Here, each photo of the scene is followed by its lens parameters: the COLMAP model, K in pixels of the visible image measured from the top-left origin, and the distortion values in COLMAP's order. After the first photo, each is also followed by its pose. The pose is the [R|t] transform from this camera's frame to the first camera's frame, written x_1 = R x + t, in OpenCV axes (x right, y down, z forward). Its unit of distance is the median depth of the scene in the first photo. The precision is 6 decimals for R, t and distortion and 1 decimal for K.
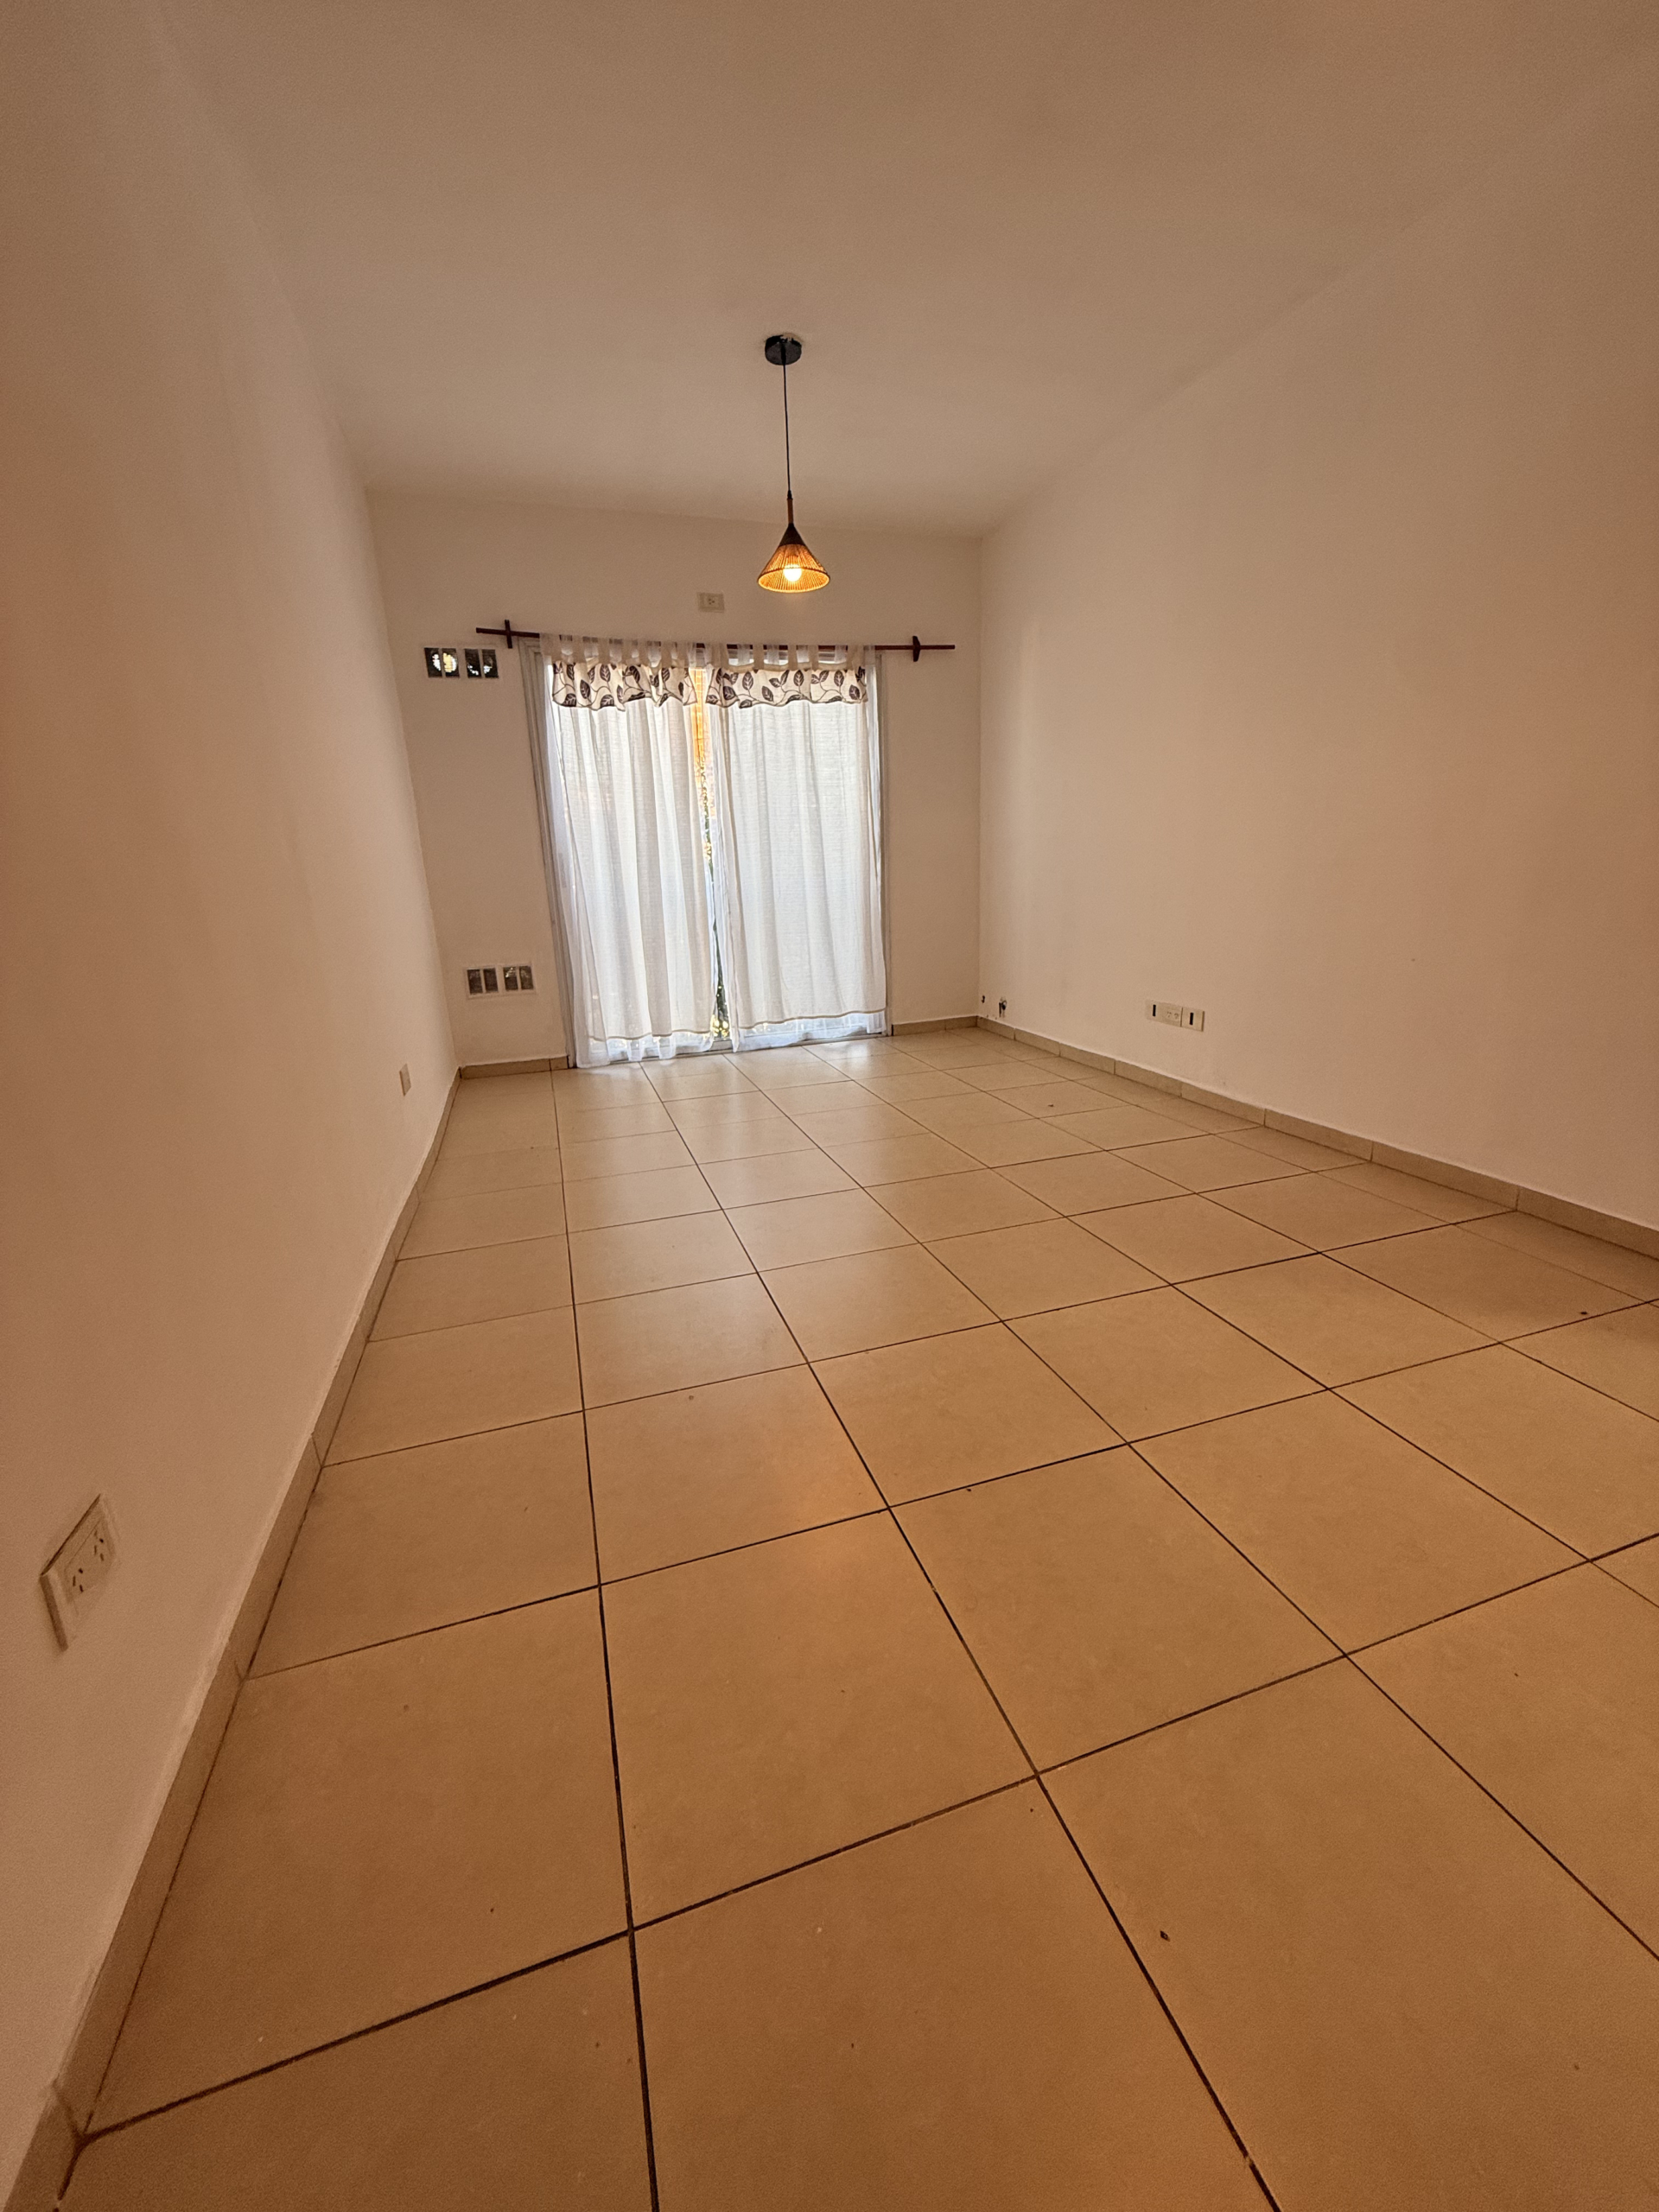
lens RADIAL K [[877.6, 0, 835.3], [0, 877.6, 1103.6], [0, 0, 1]] dist [0.000912, -0.000068]
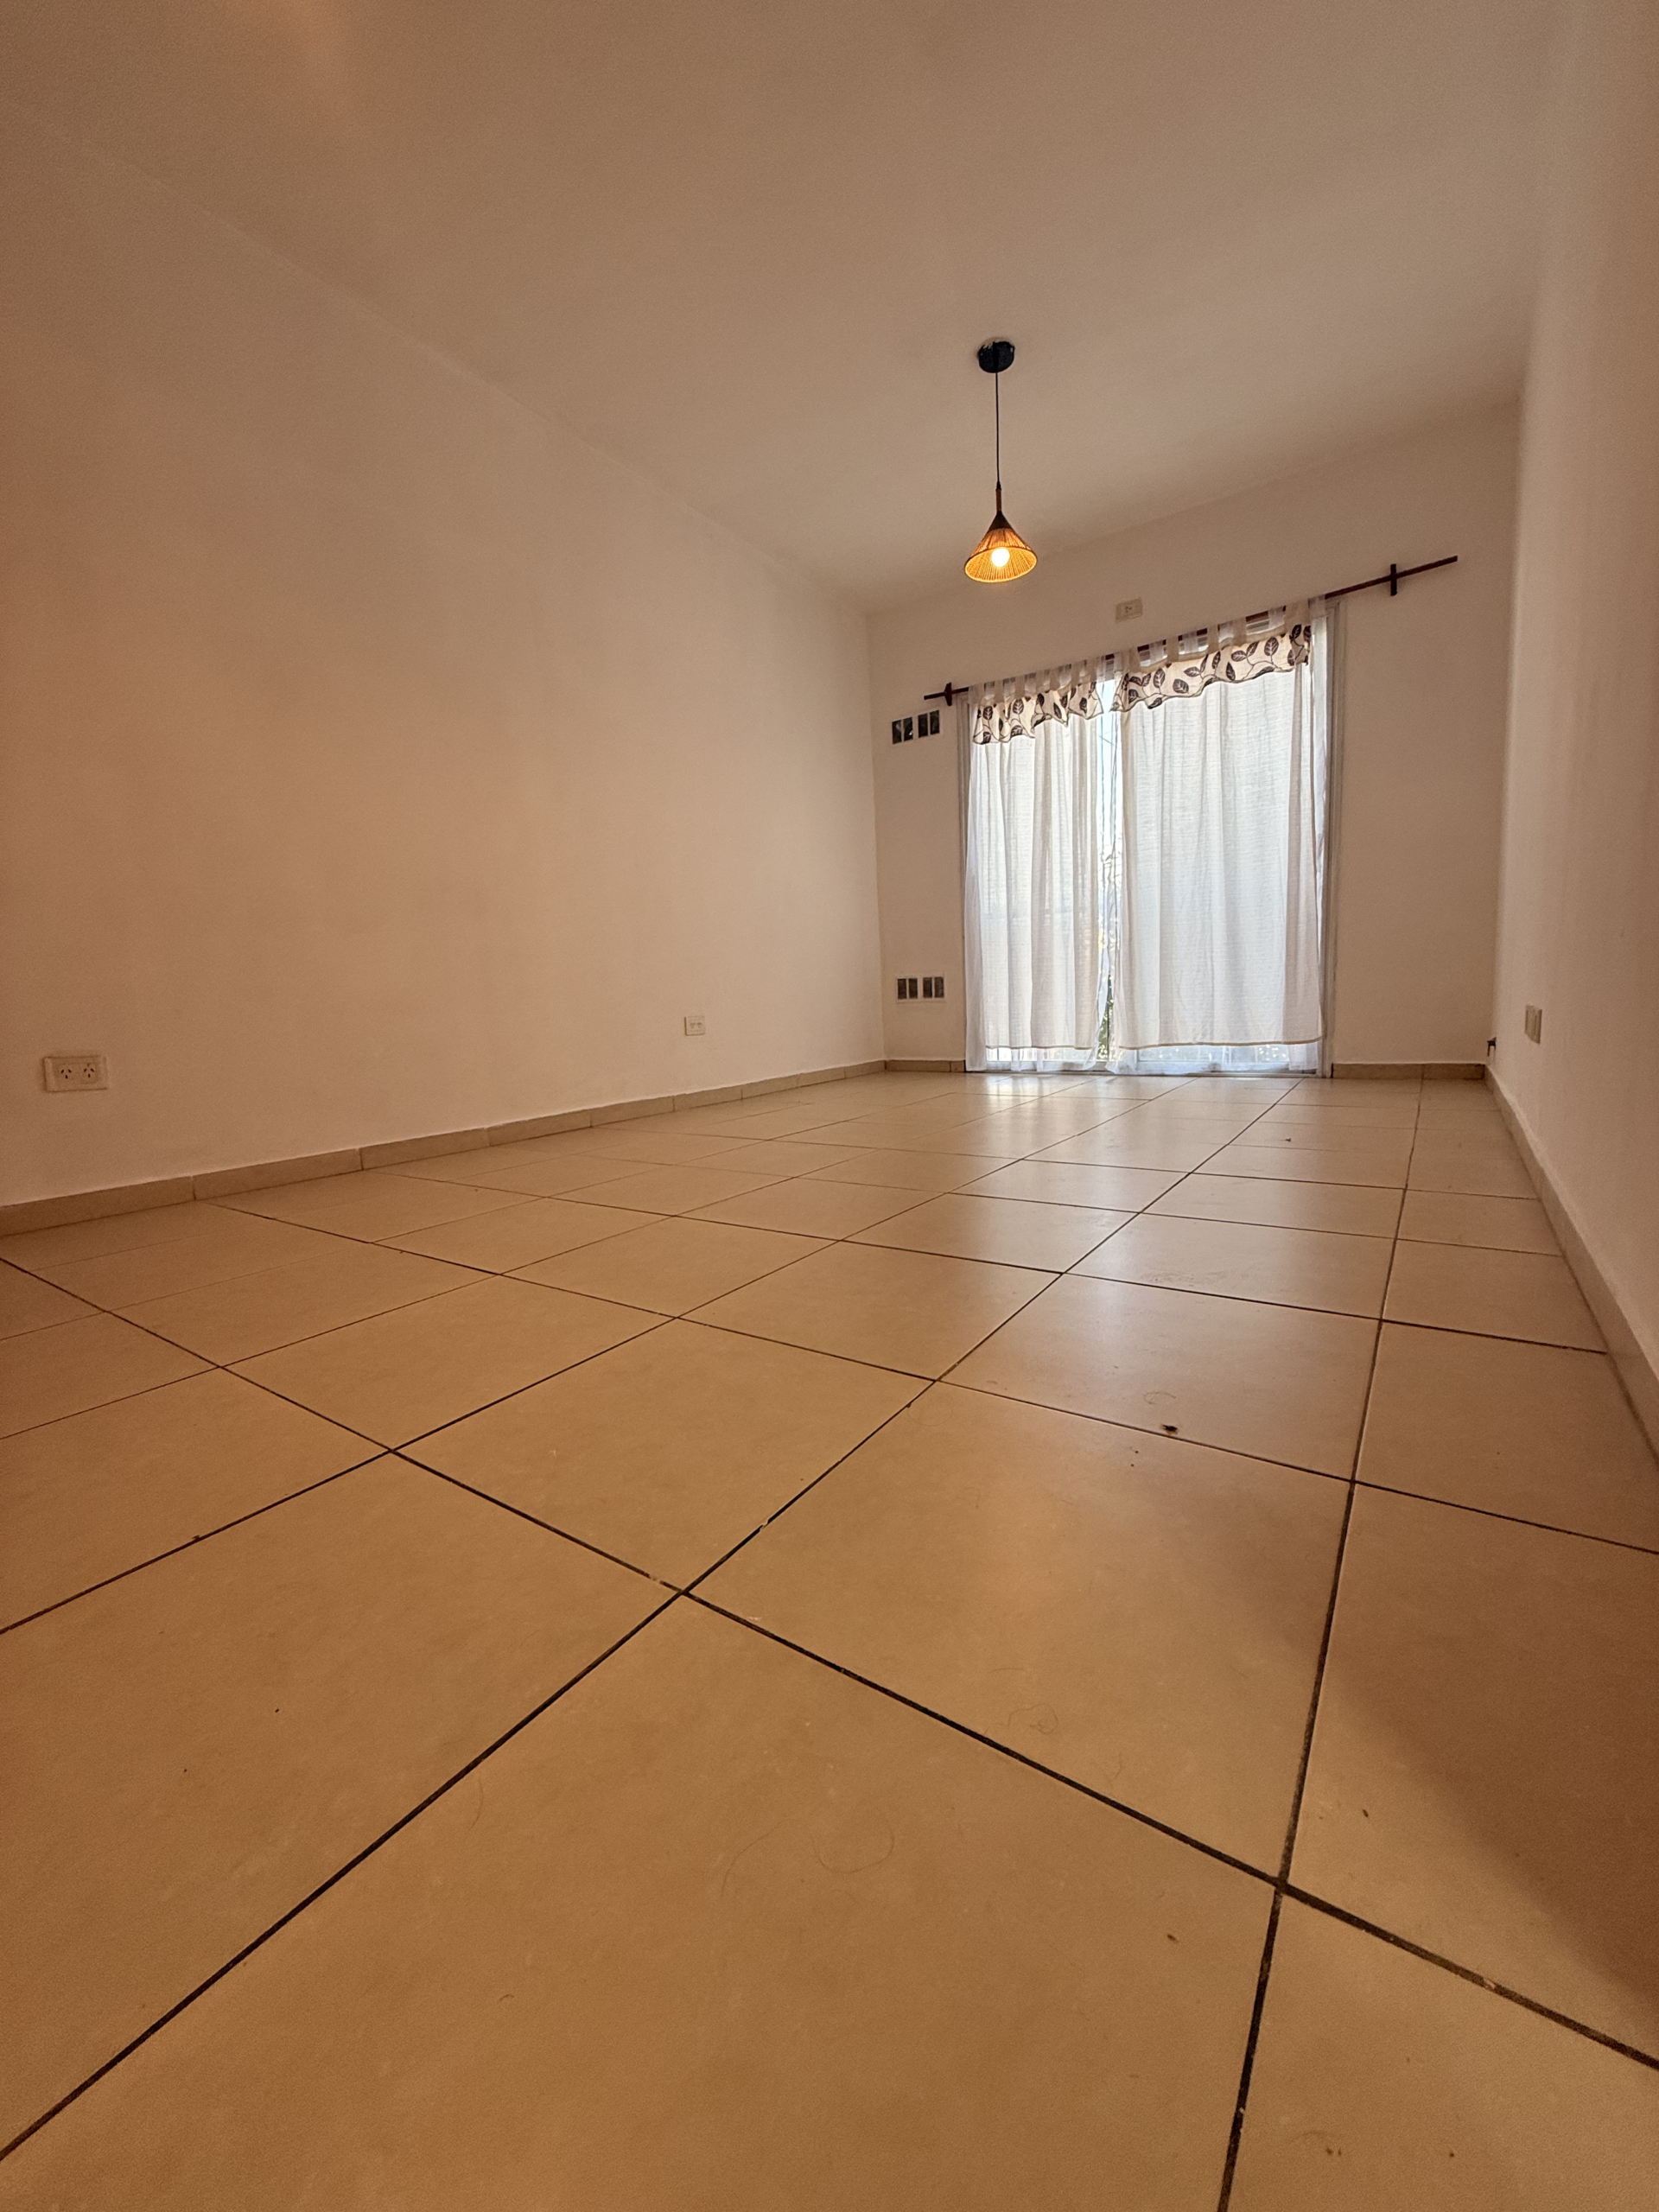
lens RADIAL K [[877.6, 0, 831.5], [0, 877.6, 1101.6], [0, 0, 1]] dist [0.000912, -0.000068]
pose [[0.604732, 0.107764, -0.789105, 0.496181], [-0.191118, 0.981488, -0.012427, 0.044451], [0.773158, 0.158327, 0.614133, 0.229195]]
